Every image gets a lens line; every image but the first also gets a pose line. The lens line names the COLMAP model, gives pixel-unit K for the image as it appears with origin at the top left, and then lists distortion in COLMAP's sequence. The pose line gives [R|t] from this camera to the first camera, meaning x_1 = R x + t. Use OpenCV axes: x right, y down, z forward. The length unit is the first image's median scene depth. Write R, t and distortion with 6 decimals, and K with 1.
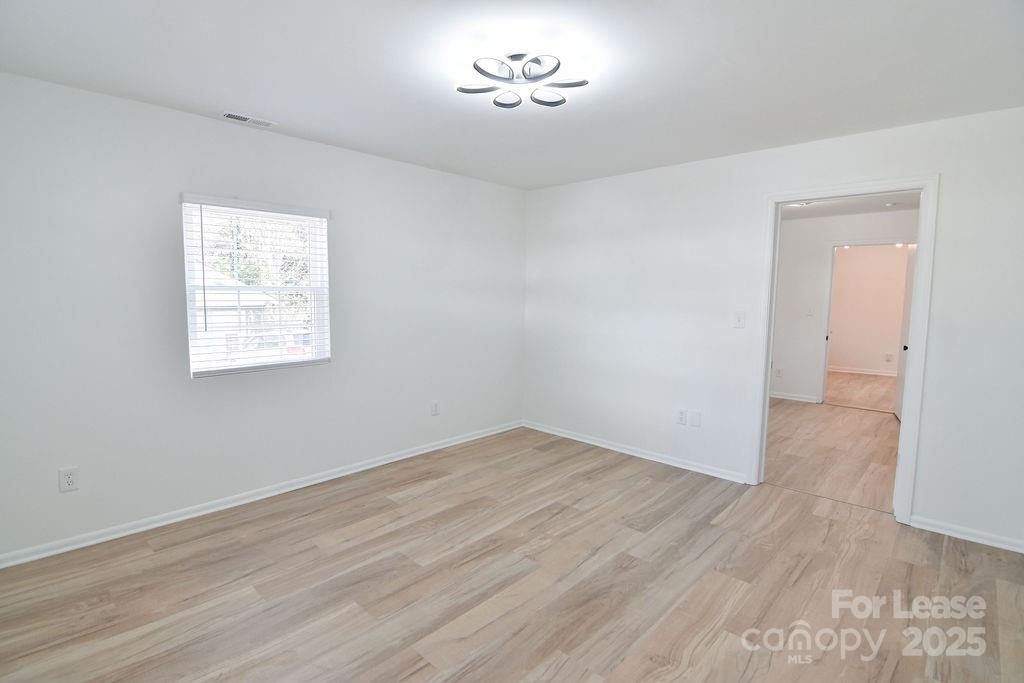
lens RADIAL K [[496.3, 0, 515.6], [0, 496.3, 337.3], [0, 0, 1]] dist [-0.013199, -0.000615]
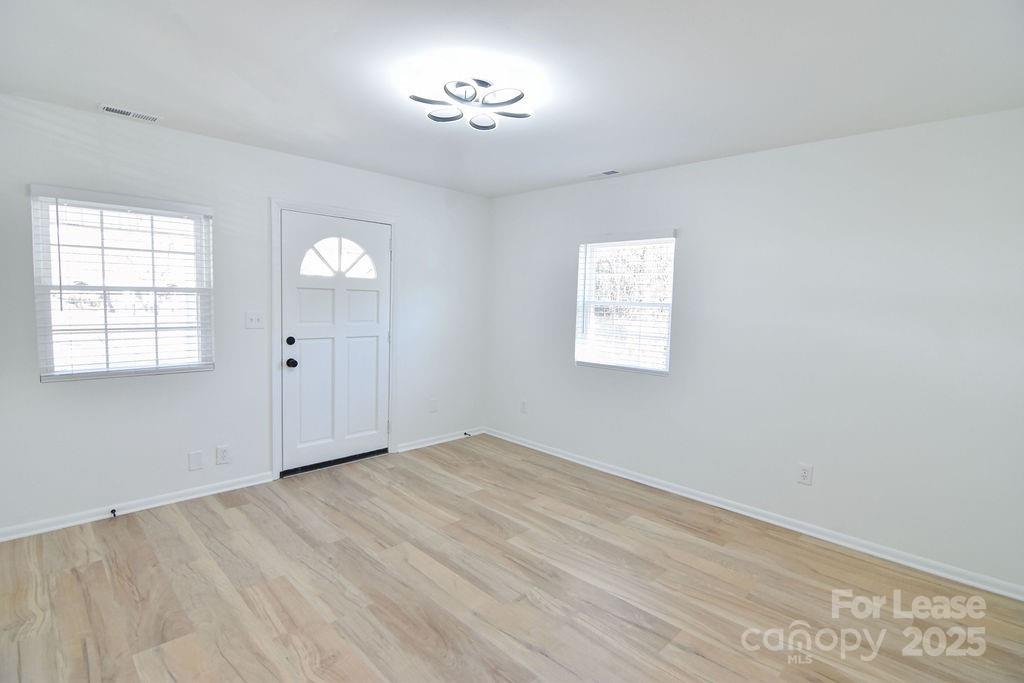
lens RADIAL K [[496.3, 0, 515.6], [0, 496.3, 337.3], [0, 0, 1]] dist [-0.013199, -0.000615]
pose [[-0.025475, 0.064981, -0.997561, 0.795560], [-0.119495, 0.990533, 0.067575, -0.074003], [0.992508, 0.120925, -0.017469, 0.841195]]
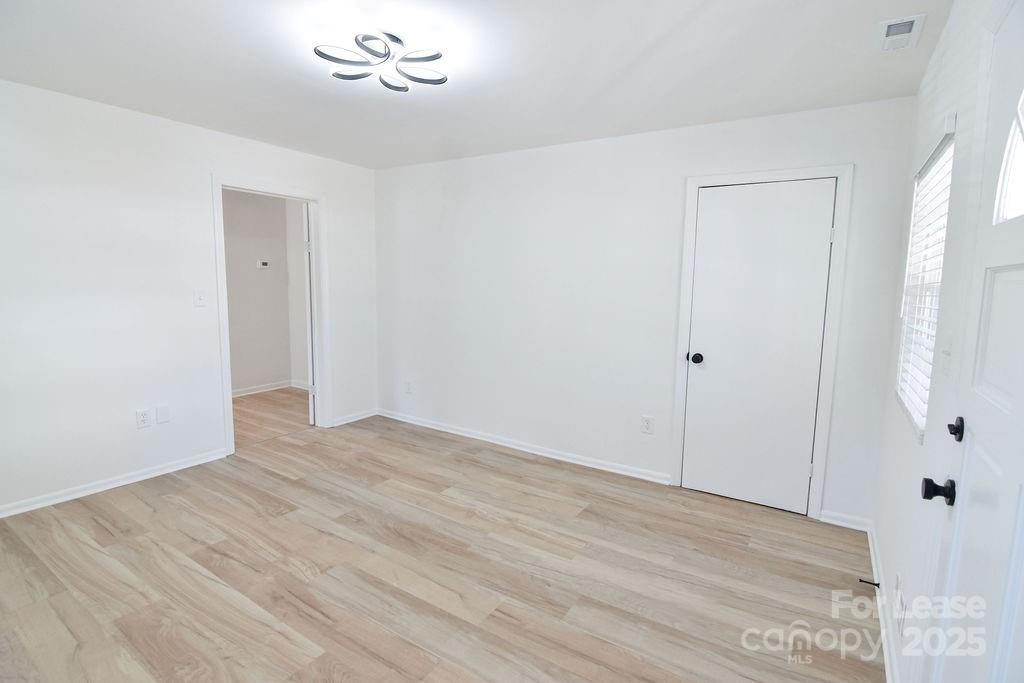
lens RADIAL K [[496.3, 0, 515.6], [0, 496.3, 337.3], [0, 0, 1]] dist [-0.013199, -0.000615]
pose [[-0.179710, -0.128419, 0.975301, -0.762783], [0.062118, 0.987982, 0.141535, -0.071885], [-0.981756, 0.086019, -0.169573, 0.689246]]
